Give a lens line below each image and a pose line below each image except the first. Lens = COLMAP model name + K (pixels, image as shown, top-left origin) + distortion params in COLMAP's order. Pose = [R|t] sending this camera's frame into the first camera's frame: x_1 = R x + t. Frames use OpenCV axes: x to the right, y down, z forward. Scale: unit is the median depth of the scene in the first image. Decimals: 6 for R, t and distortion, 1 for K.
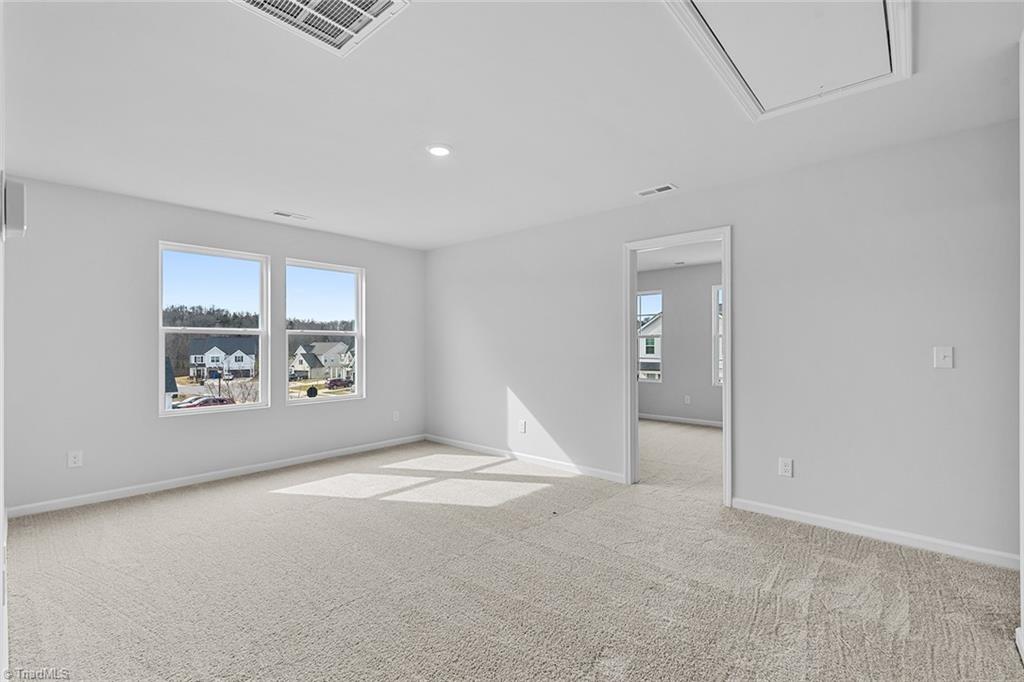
lens RADIAL K [[464.7, 0, 512.0], [0, 464.7, 341.0], [0, 0, 1]] dist [0.000664, -0.000106]
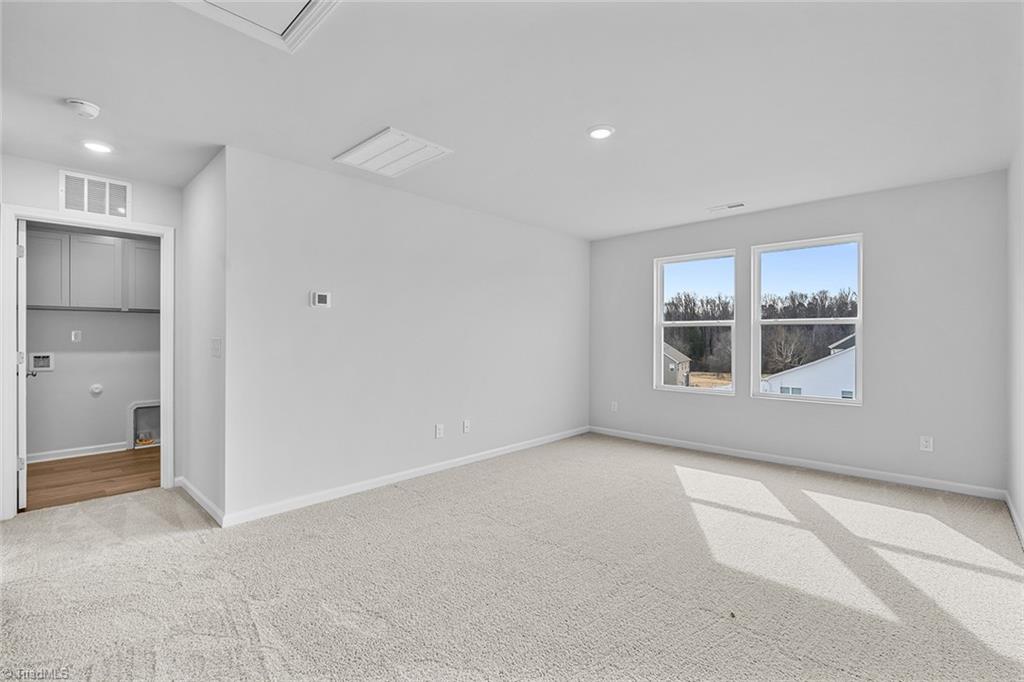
lens RADIAL K [[455.5, 0, 512.0], [0, 455.5, 341.0], [0, 0, 1]] dist [-0.019002, 0.000200]
pose [[-0.030510, 0.013423, -0.999444, 0.493315], [0.010400, 0.999860, 0.013111, 0.001642], [0.999480, -0.009995, -0.030645, 0.531654]]
